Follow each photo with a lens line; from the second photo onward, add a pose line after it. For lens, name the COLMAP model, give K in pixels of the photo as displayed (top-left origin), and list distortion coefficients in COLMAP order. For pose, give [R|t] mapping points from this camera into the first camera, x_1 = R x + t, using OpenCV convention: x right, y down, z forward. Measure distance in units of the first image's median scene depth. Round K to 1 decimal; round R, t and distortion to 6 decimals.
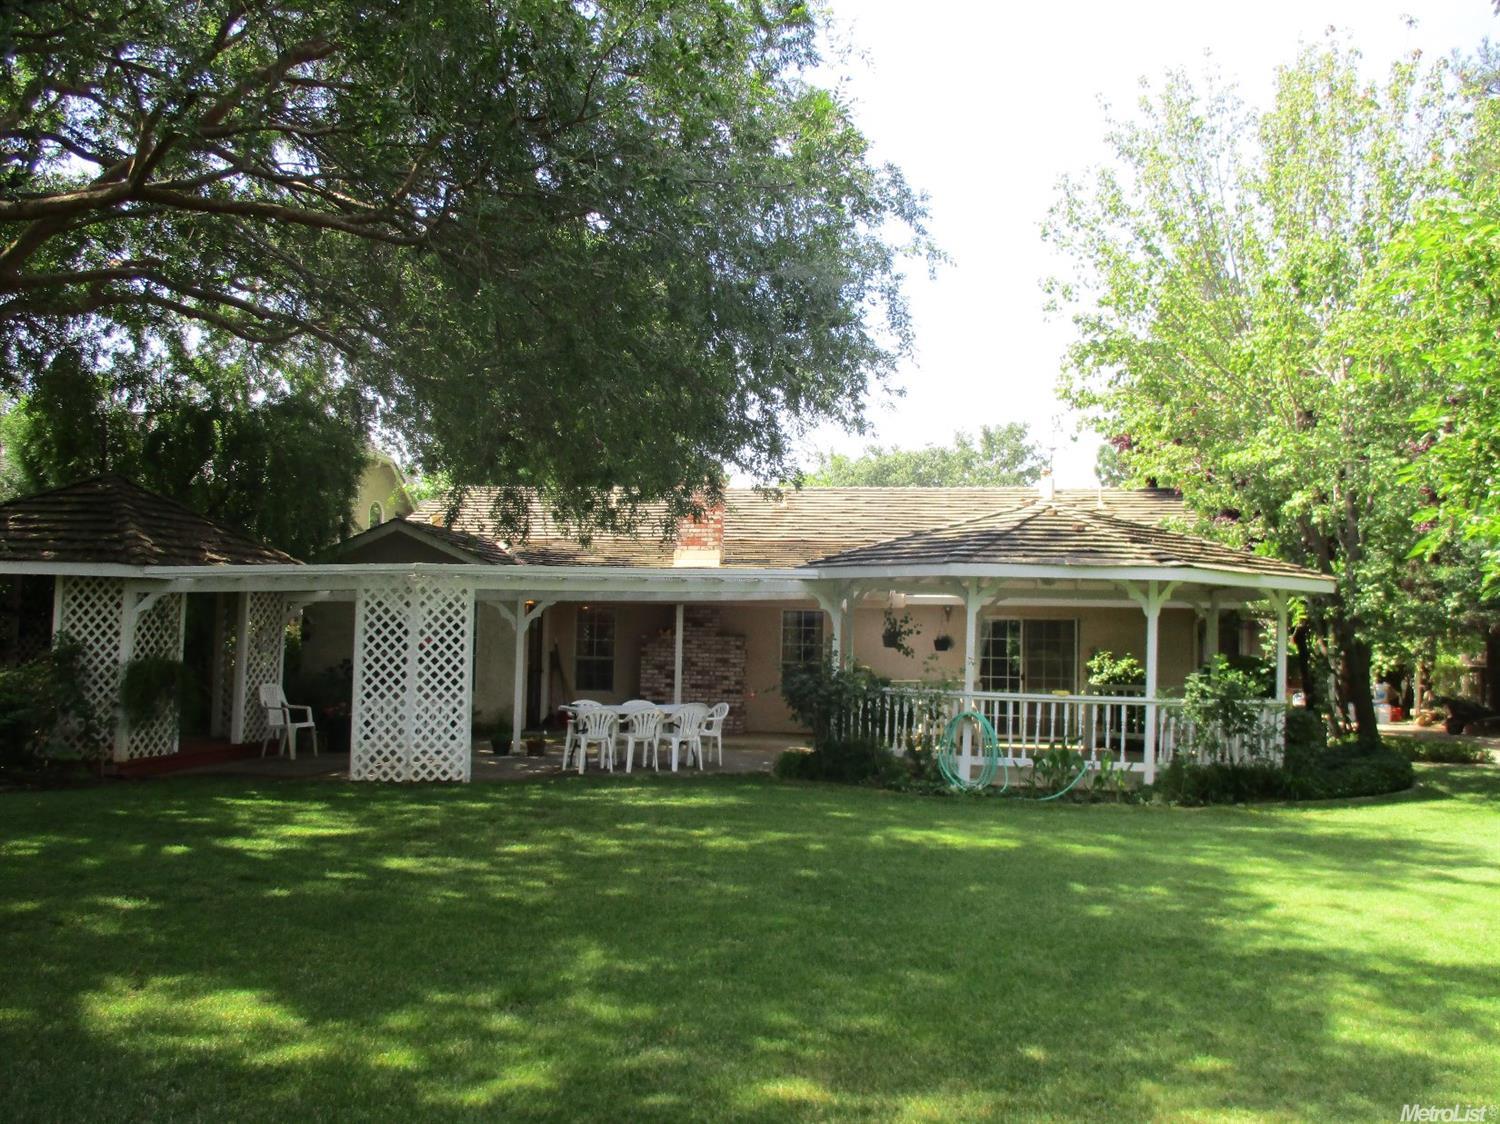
lens RADIAL K [[1238.4, 0, 696.3], [0, 1238.4, 556.9], [0, 0, 1]] dist [-0.003661, -0.002137]
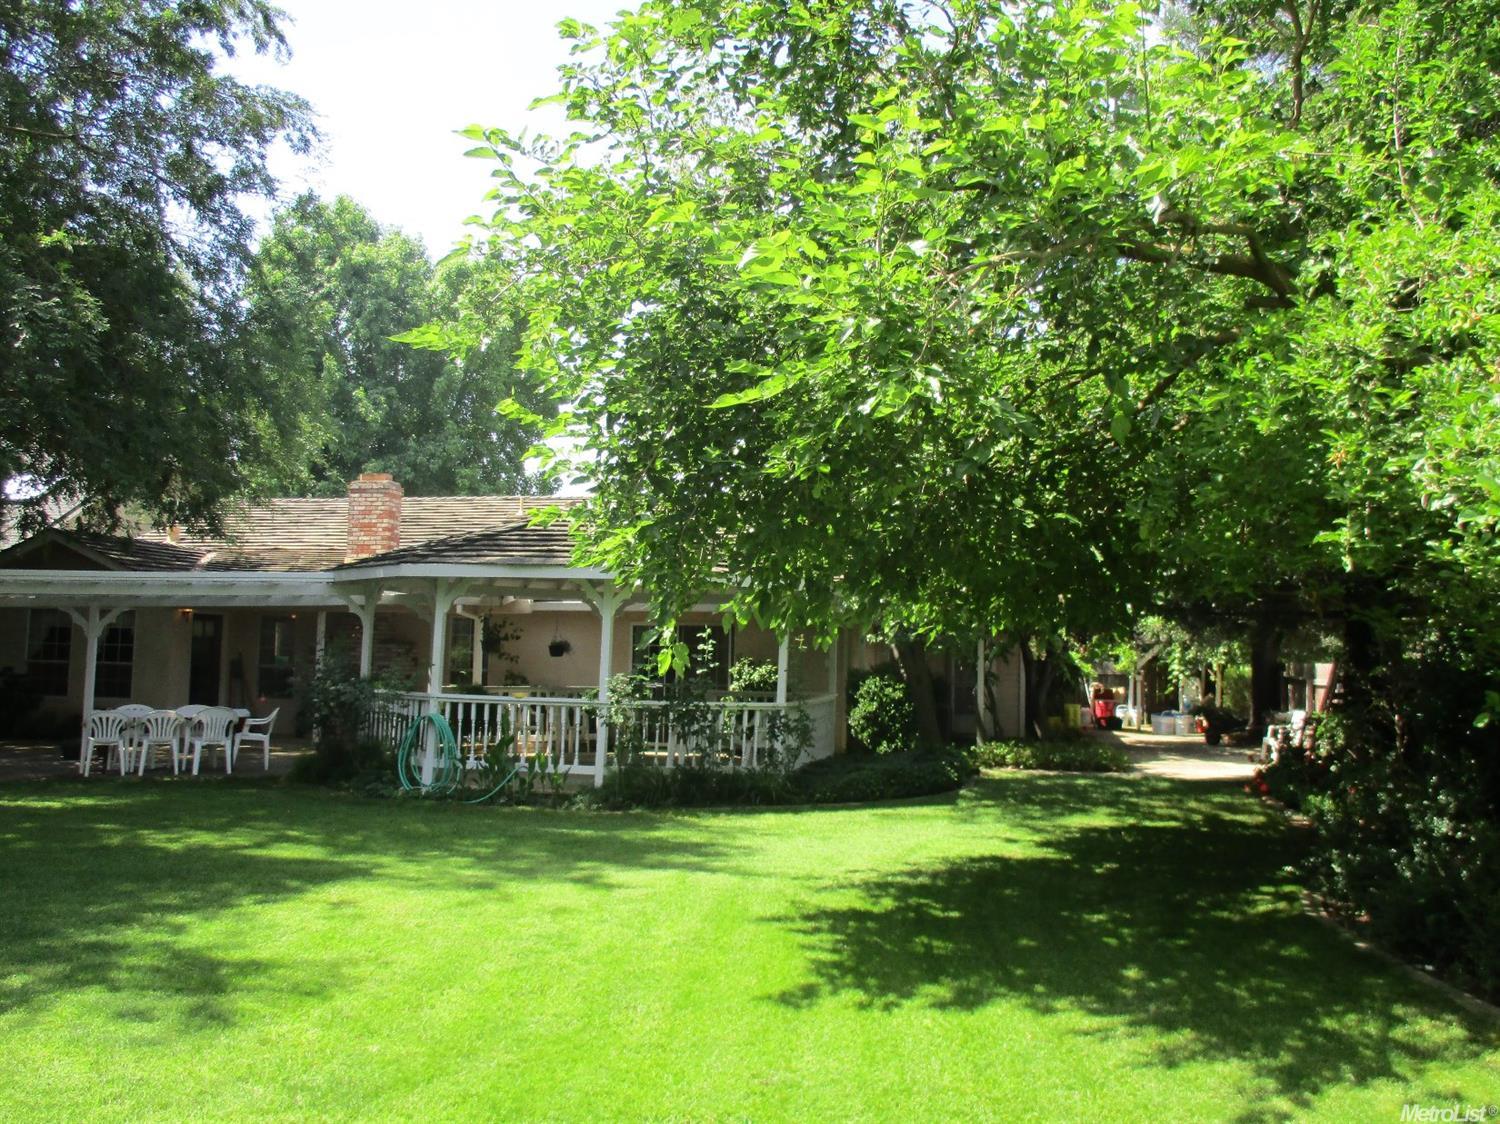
lens RADIAL K [[1246.9, 0, 759.8], [0, 1246.9, 565.5], [0, 0, 1]] dist [-0.029040, 0.005975]
pose [[0.999961, -0.001614, 0.008736, 0.454113], [0.001682, 0.999968, -0.007782, 0.014874], [-0.008723, 0.007797, 0.999932, 0.010331]]
